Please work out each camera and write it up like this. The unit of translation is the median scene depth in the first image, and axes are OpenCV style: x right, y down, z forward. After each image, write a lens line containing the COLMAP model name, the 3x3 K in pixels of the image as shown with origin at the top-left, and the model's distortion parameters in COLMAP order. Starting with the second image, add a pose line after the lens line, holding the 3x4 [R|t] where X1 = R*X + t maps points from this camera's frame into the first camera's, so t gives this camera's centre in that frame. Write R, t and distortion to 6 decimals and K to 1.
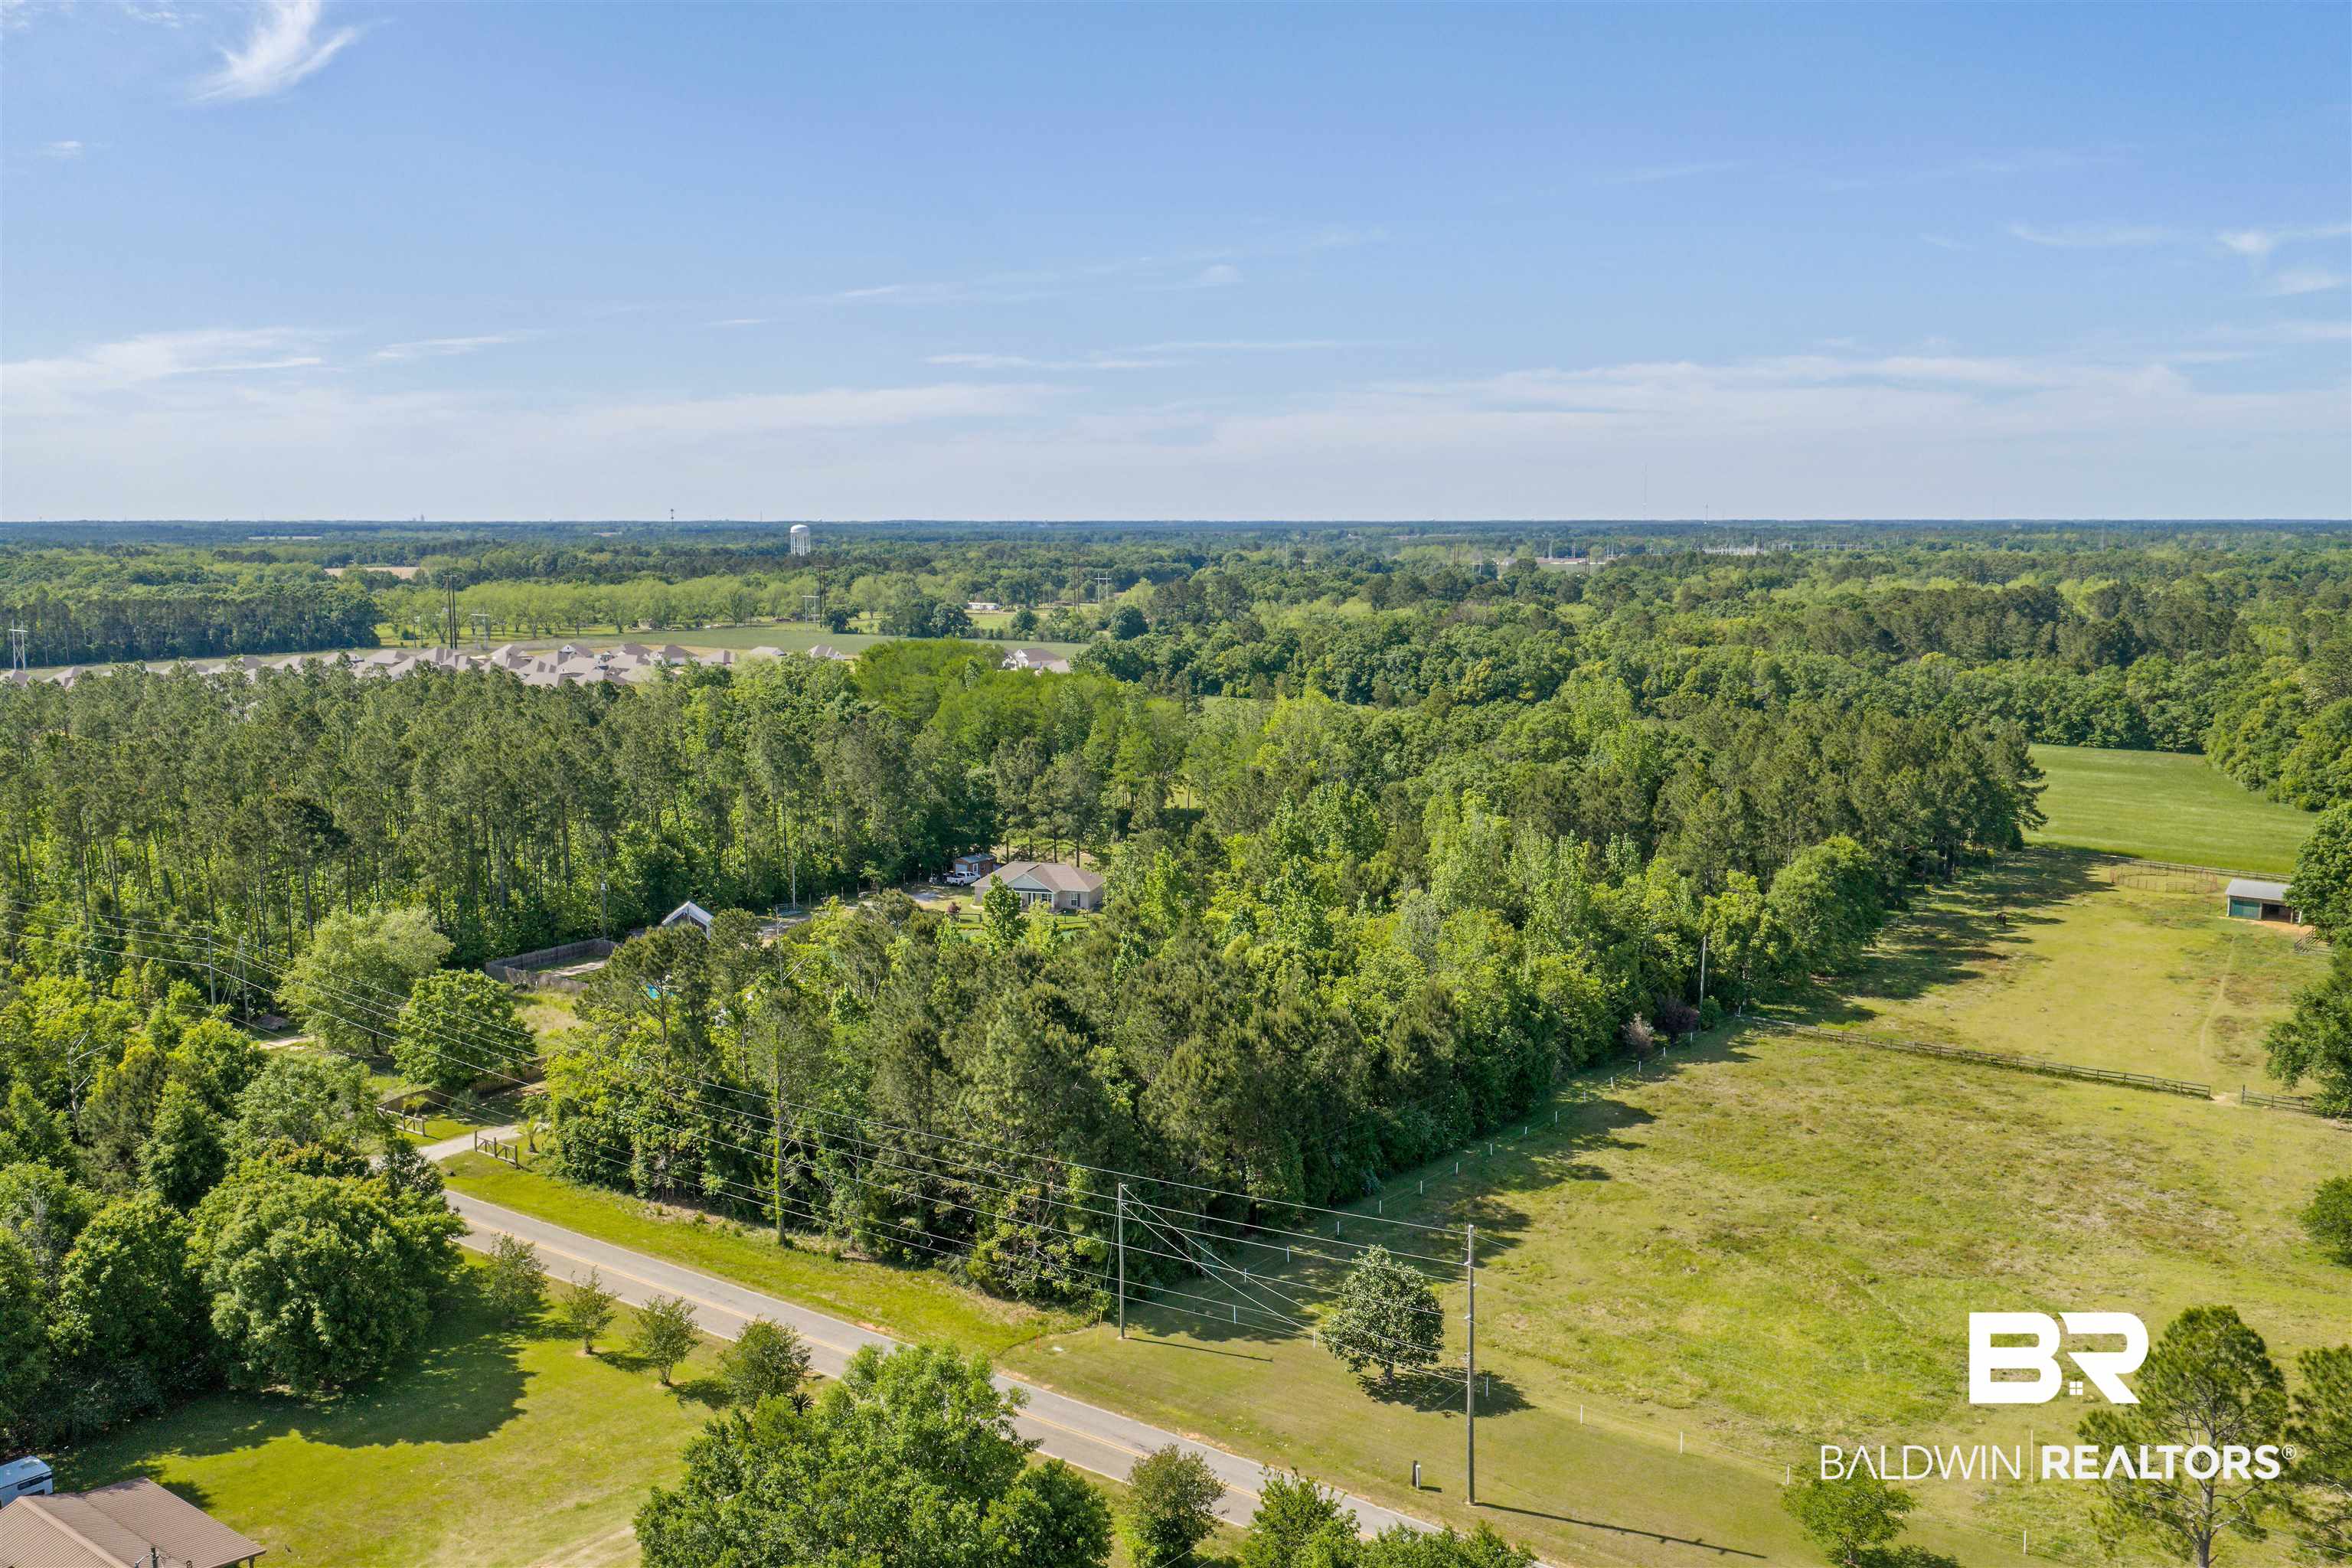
lens RADIAL K [[1957.6, 0, 1176.0], [0, 1957.6, 784.0], [0, 0, 1]] dist [0.030272, -0.045394]
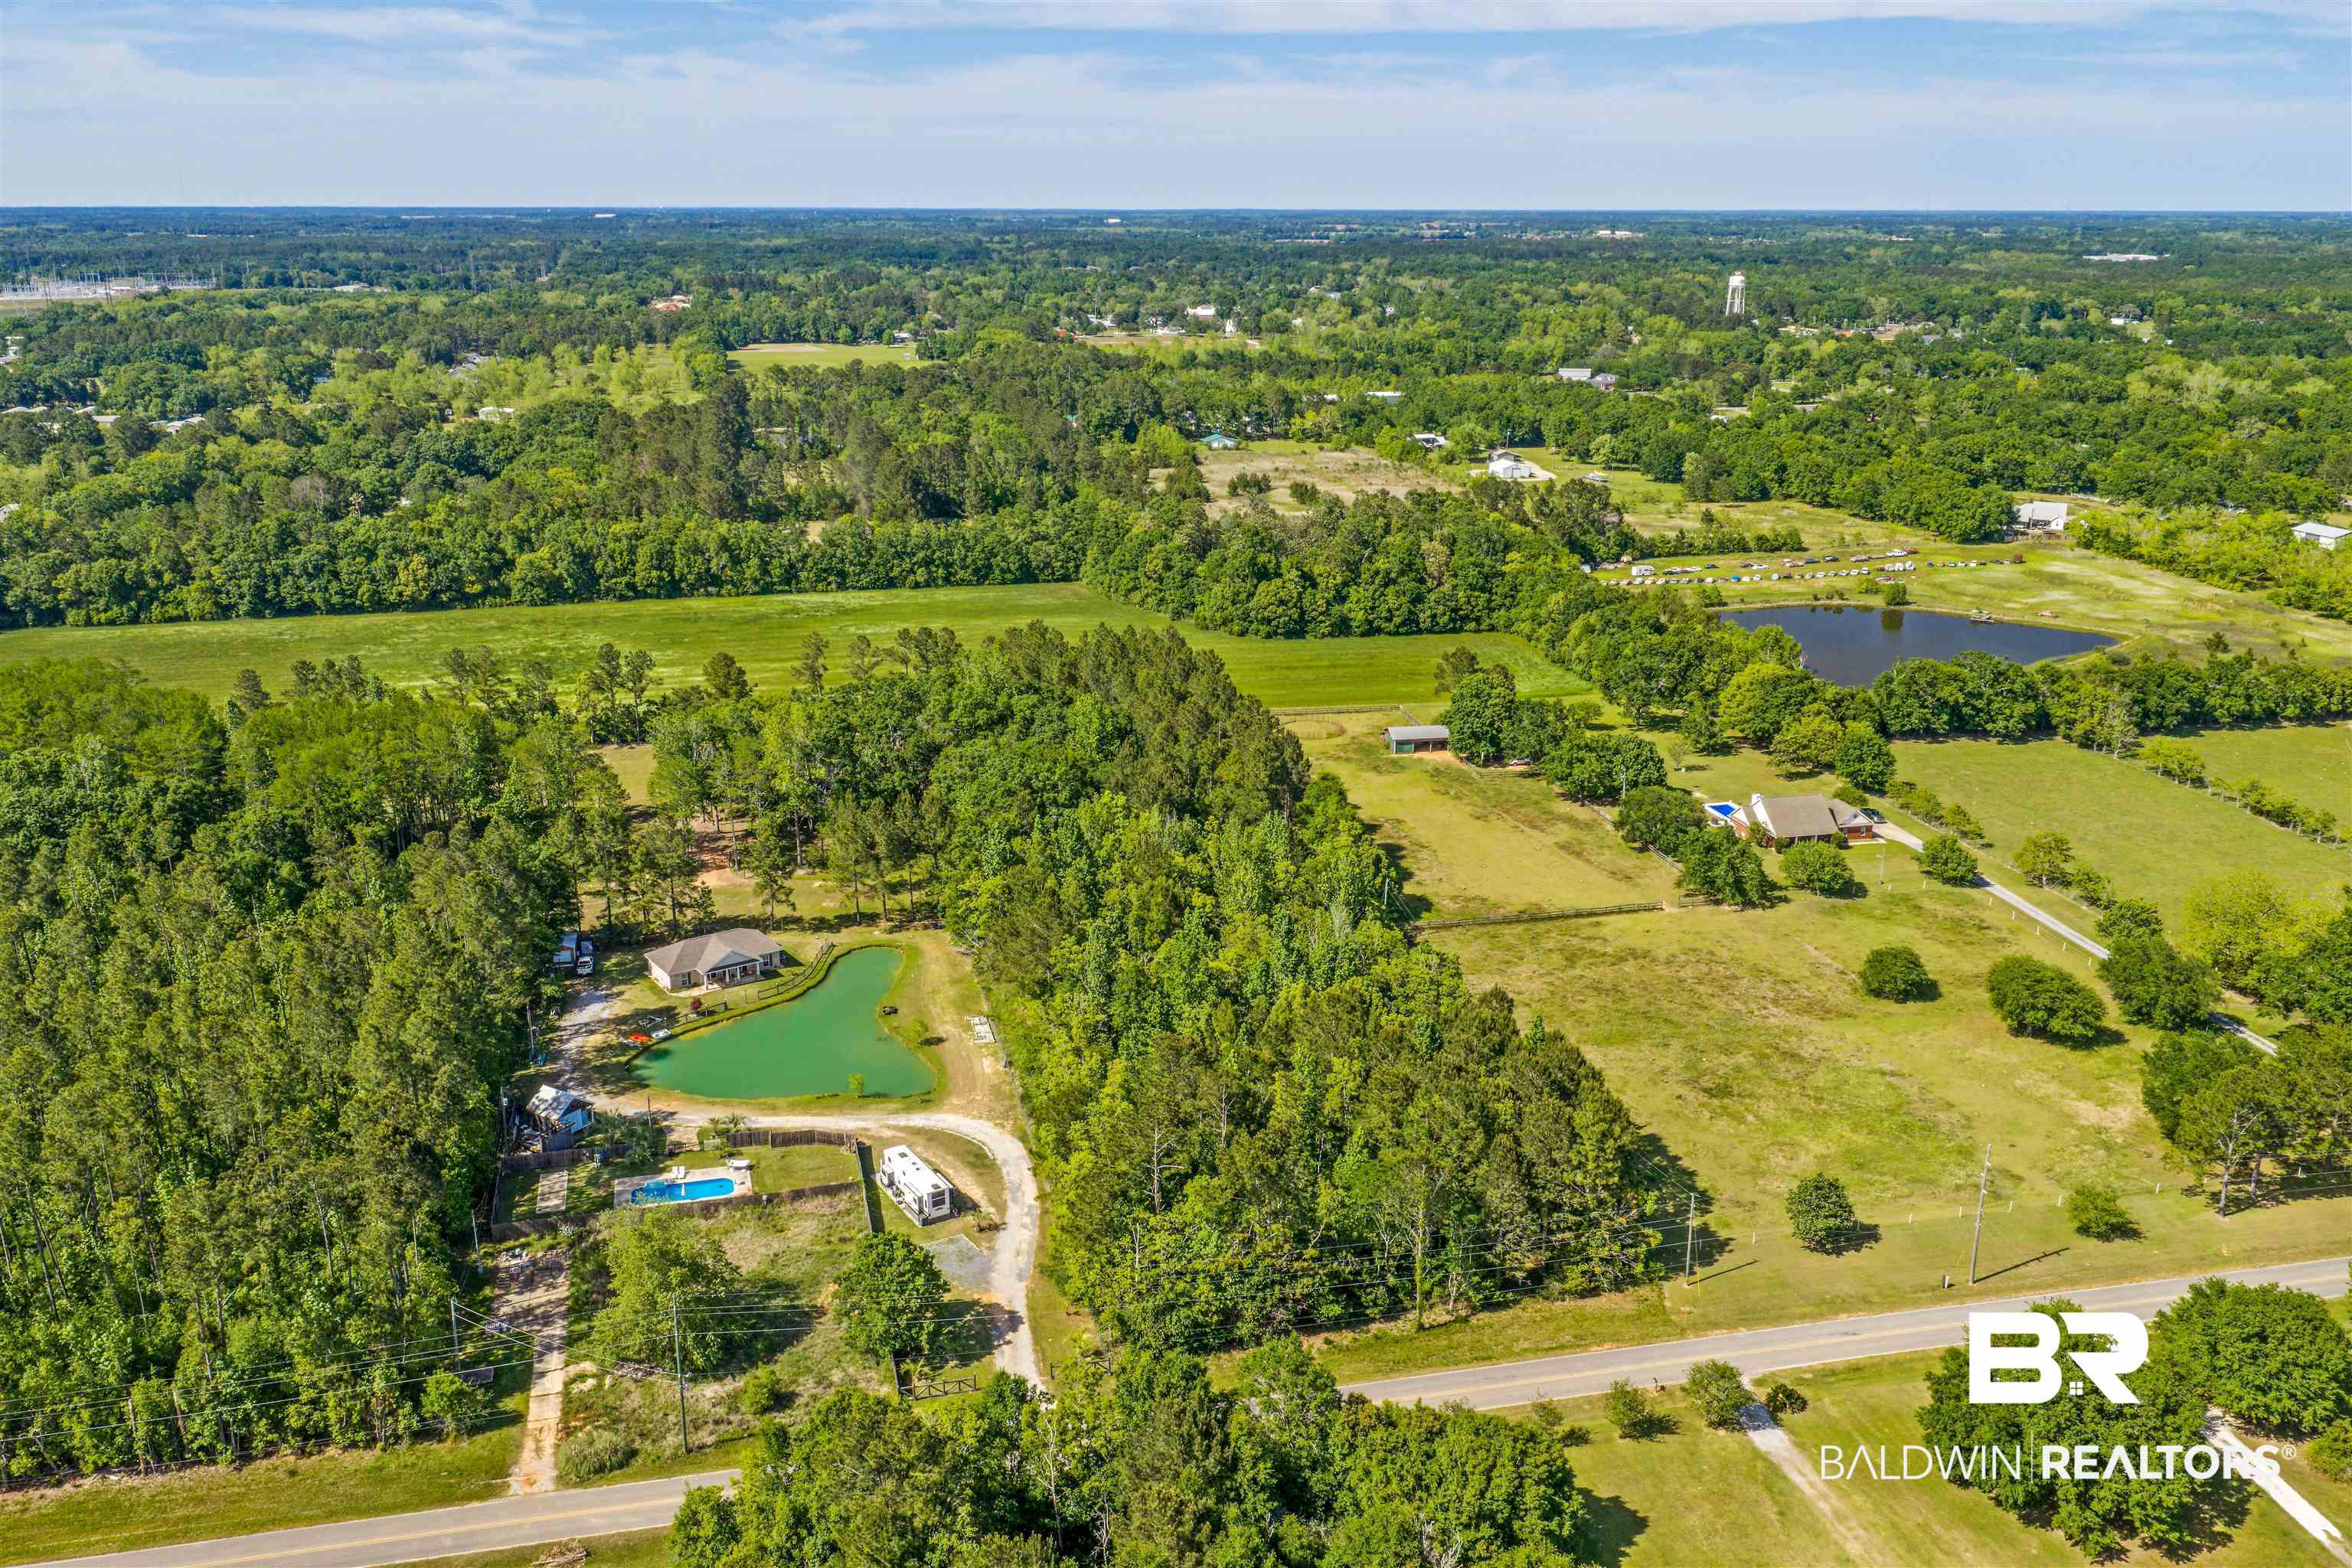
lens RADIAL K [[1947.0, 0, 1176.0], [0, 1947.0, 784.0], [0, 0, 1]] dist [0.020088, -0.025435]
pose [[0.656782, -0.214321, 0.722983, -0.889918], [0.099096, 0.974976, 0.199000, -0.304173], [-0.747541, -0.059055, 0.661585, 0.203471]]
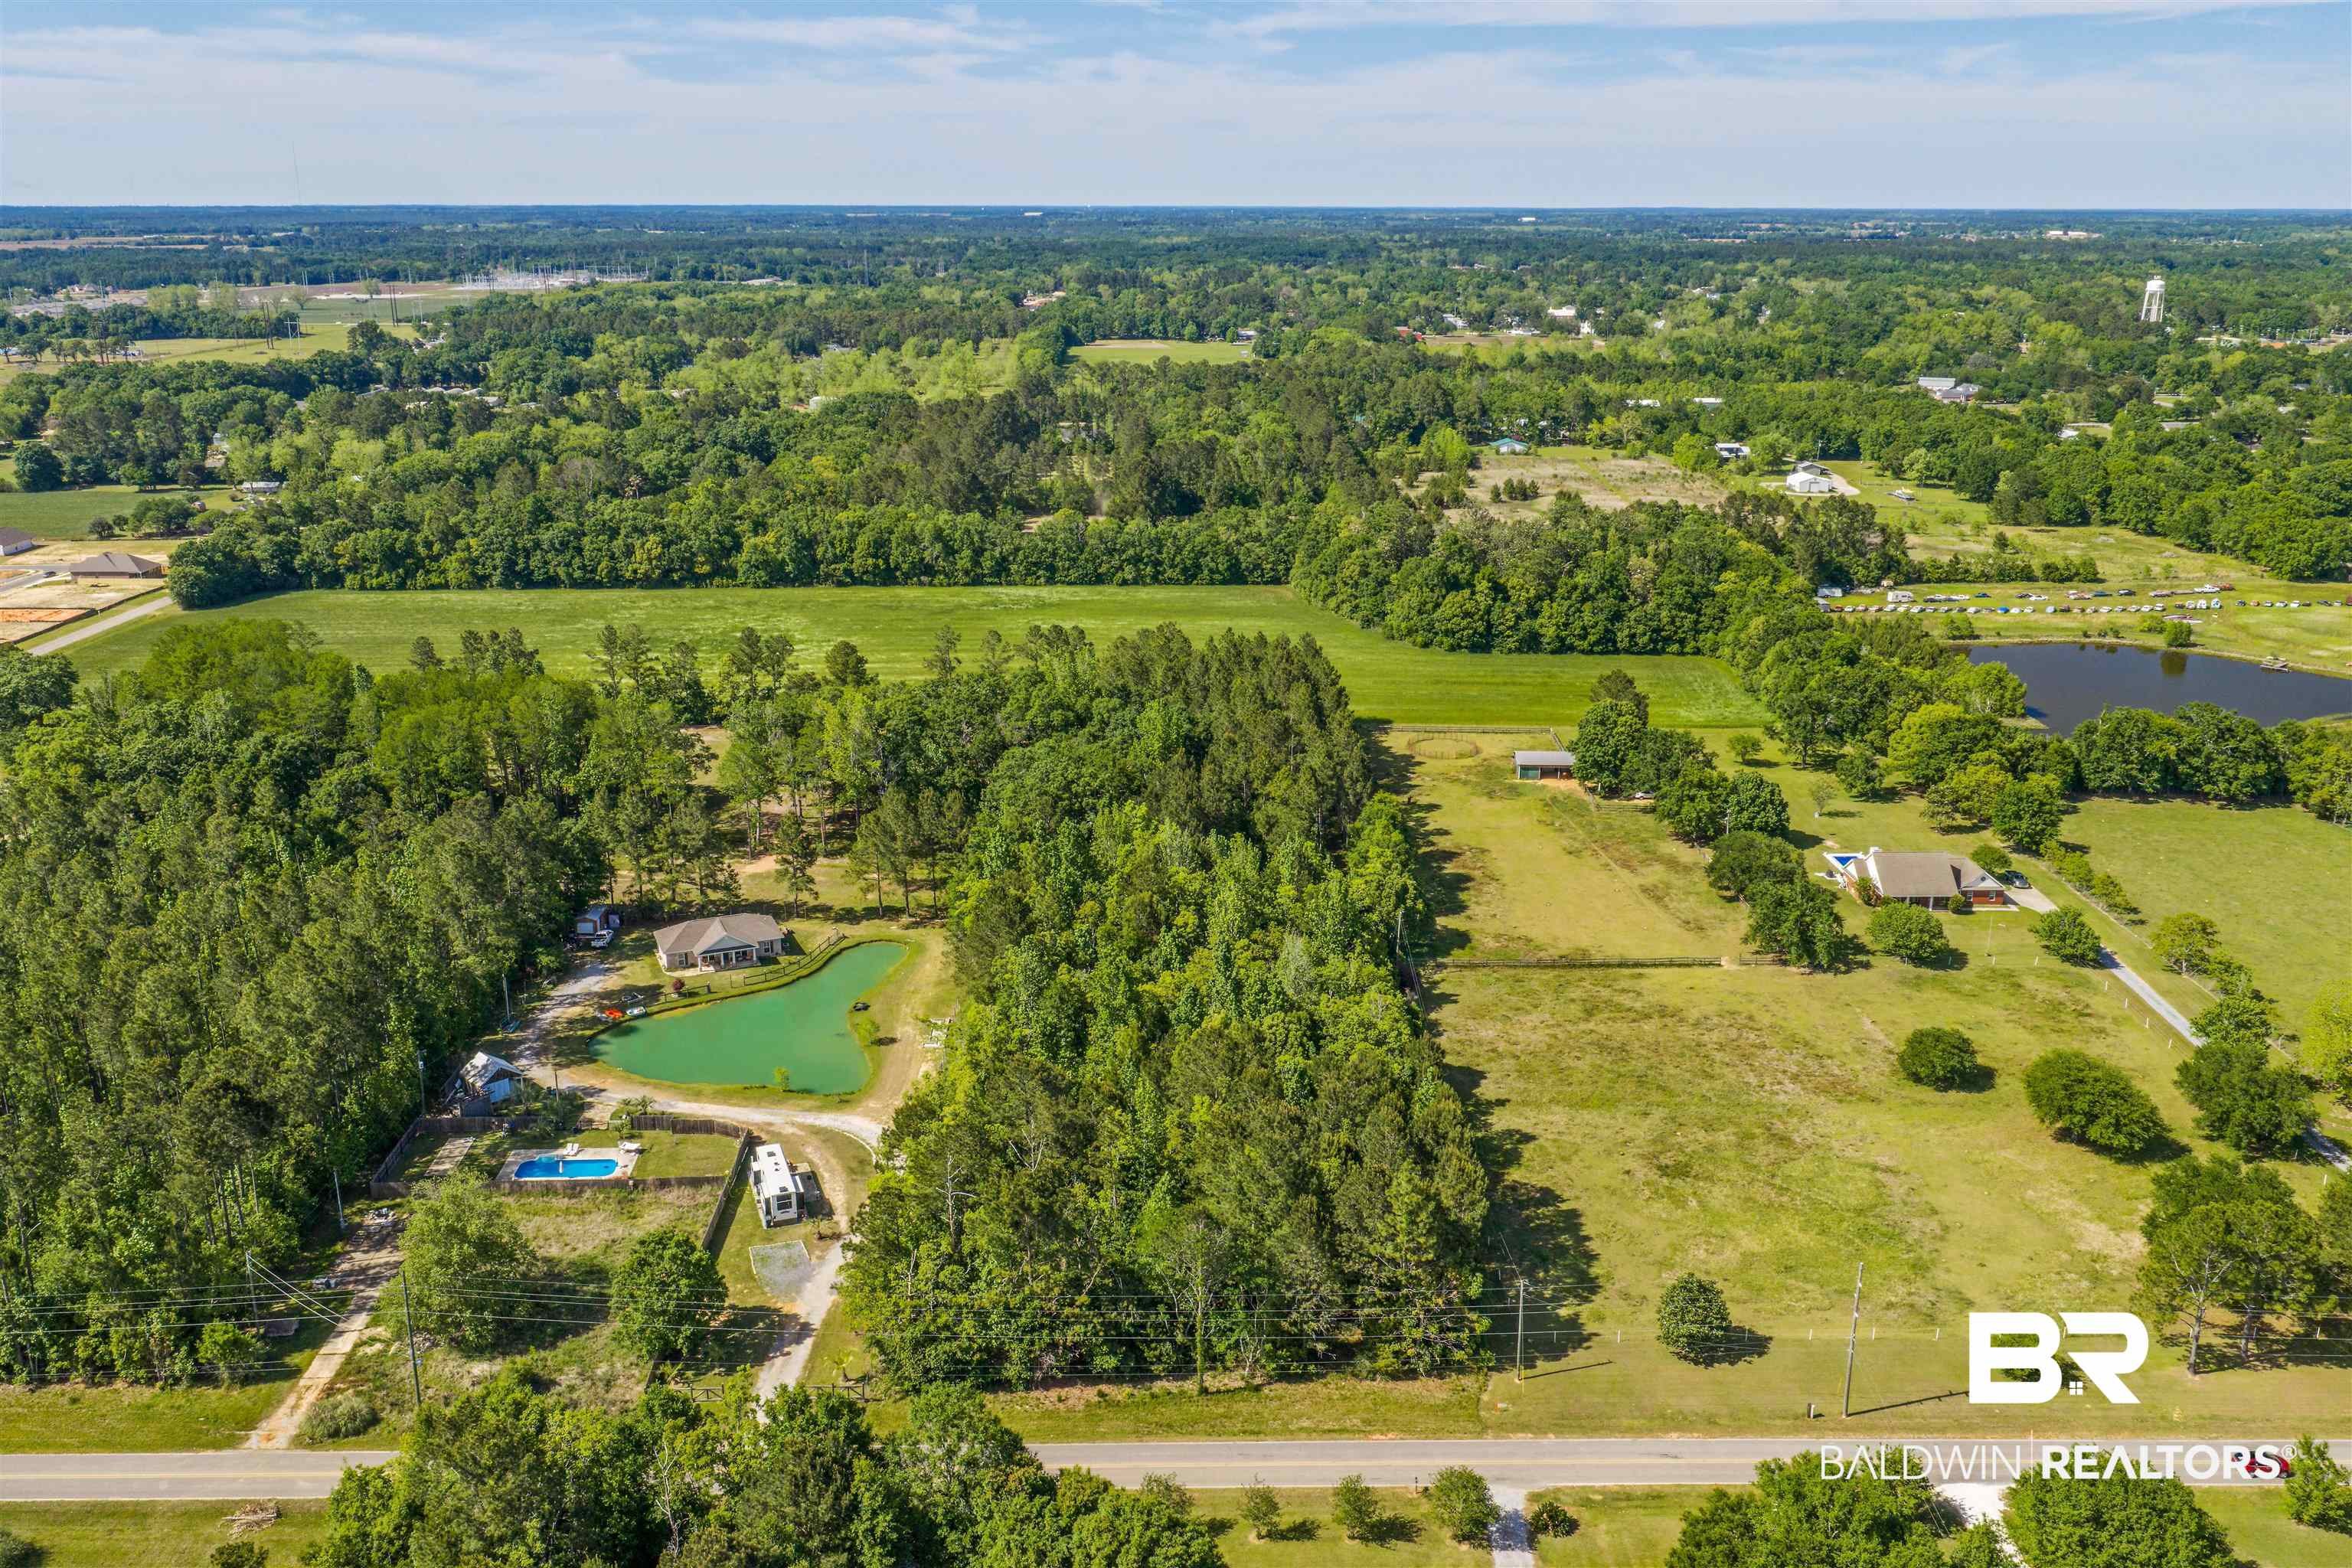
lens RADIAL K [[1947.0, 0, 1176.0], [0, 1947.0, 784.0], [0, 0, 1]] dist [0.020088, -0.025435]
pose [[0.798901, -0.170858, 0.576684, -0.649617], [0.078383, 0.980202, 0.181825, -0.280816], [-0.596333, -0.100058, 0.796477, 0.043171]]
